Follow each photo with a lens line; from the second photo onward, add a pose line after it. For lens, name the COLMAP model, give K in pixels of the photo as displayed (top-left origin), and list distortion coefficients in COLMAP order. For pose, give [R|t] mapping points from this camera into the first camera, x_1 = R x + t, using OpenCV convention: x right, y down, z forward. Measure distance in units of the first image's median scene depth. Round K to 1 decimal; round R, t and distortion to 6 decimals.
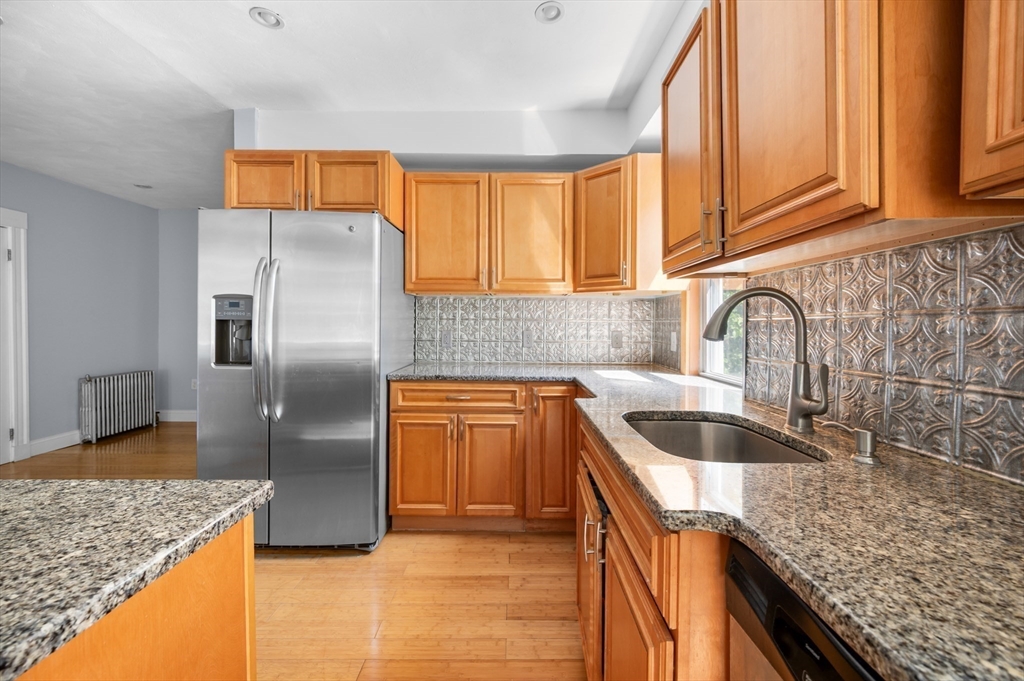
lens RADIAL K [[408.7, 0, 513.3], [0, 408.7, 328.3], [0, 0, 1]] dist [-0.000146, 0.000426]
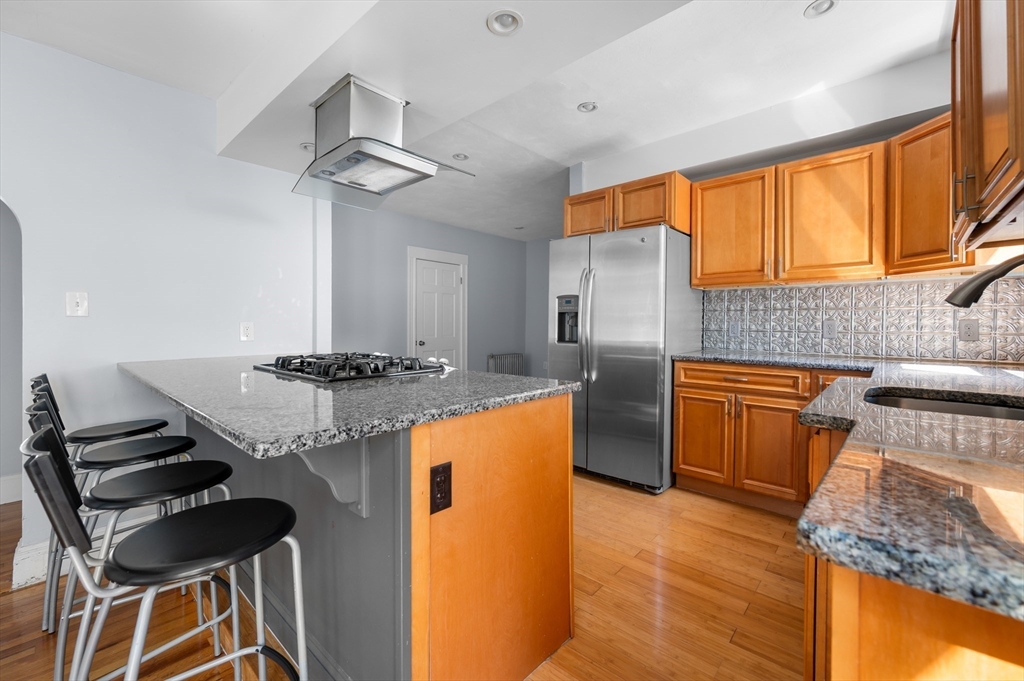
lens RADIAL K [[408.7, 0, 518.5], [0, 408.7, 334.4], [0, 0, 1]] dist [-0.000146, 0.000426]
pose [[0.747980, 0.014155, -0.663571, 0.154409], [-0.007924, 0.999892, 0.012397, 0.038968], [0.663674, -0.004015, 0.748011, -0.211070]]
